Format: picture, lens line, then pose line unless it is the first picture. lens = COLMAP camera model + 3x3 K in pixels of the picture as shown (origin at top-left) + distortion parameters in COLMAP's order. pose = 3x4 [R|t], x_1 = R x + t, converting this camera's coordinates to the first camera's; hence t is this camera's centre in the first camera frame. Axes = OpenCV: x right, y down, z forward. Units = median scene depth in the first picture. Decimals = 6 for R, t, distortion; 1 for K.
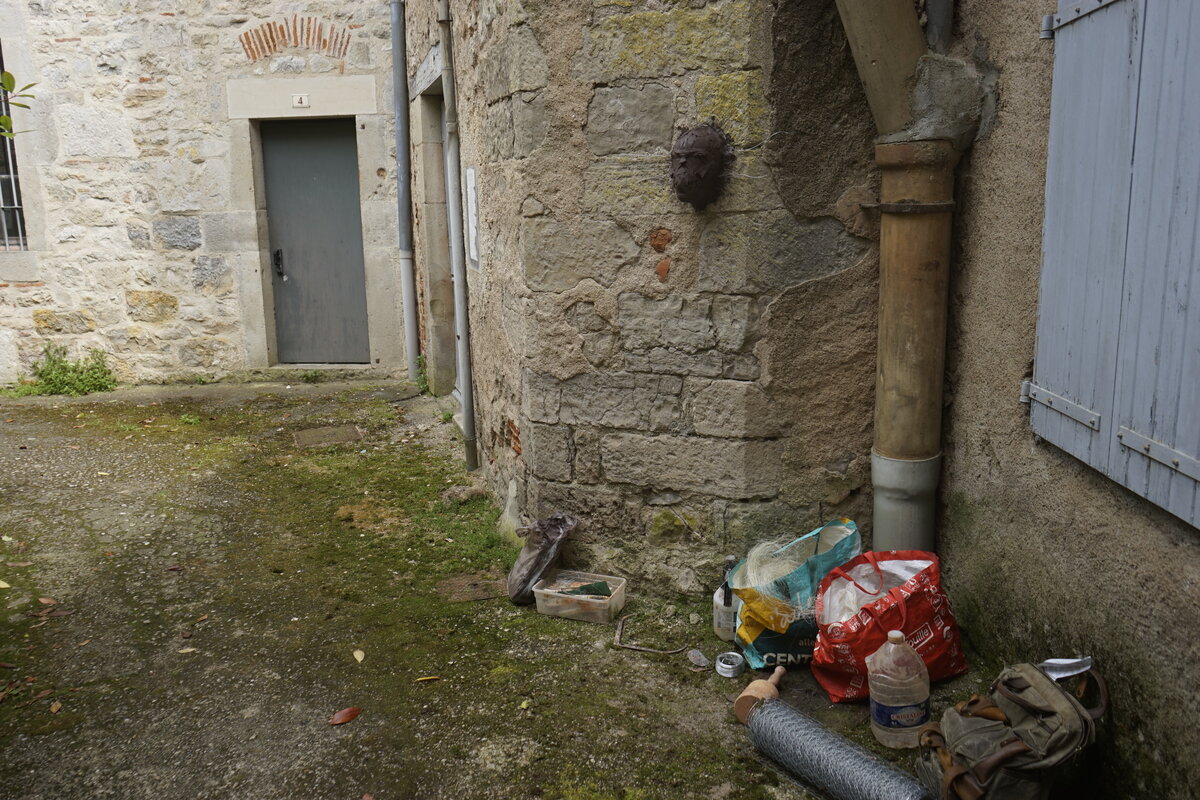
lens RADIAL K [[961.8, 0, 601.9], [0, 961.8, 402.4], [0, 0, 1]] dist [-0.004117, 0.009544]
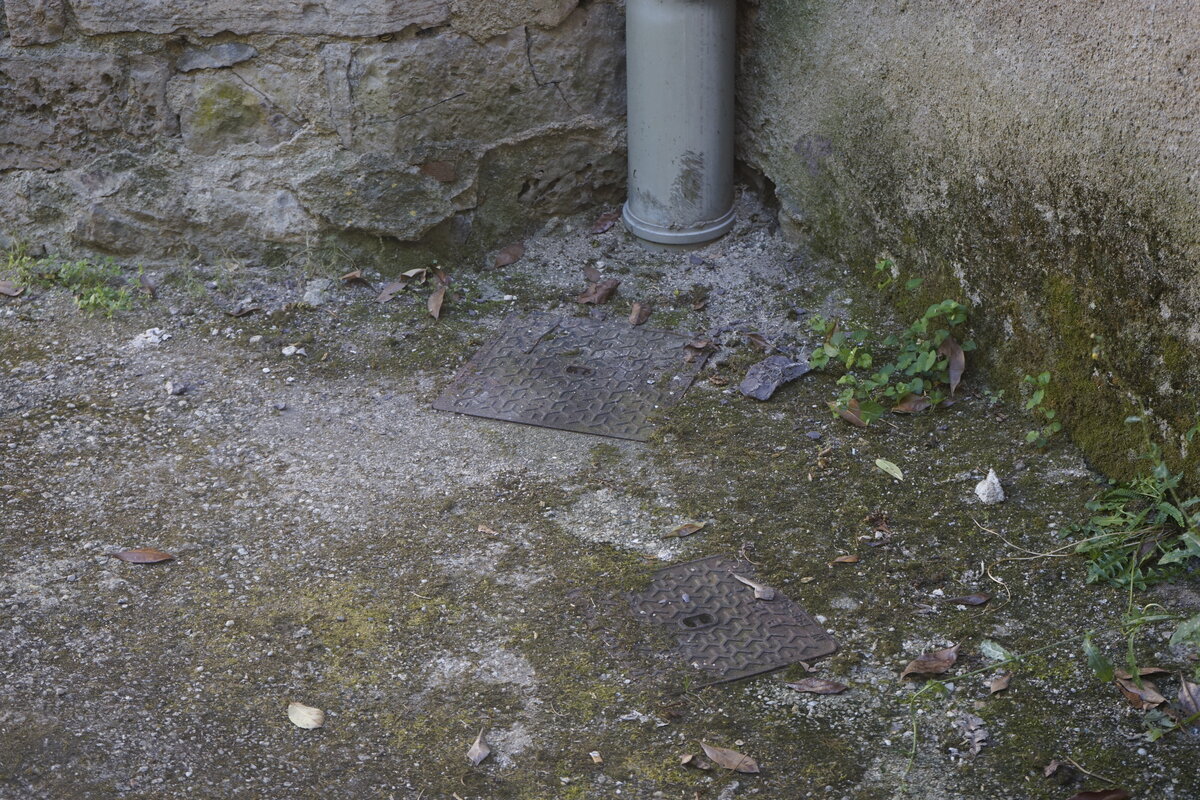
lens RADIAL K [[2040.3, 0, 607.7], [0, 2040.3, 400.6], [0, 0, 1]] dist [-0.044036, 0.000000]
pose [[0.908004, -0.171819, 0.382108, -0.183596], [0.074465, 0.963702, 0.256386, 0.019998], [-0.412291, -0.204345, 0.887840, -0.032047]]
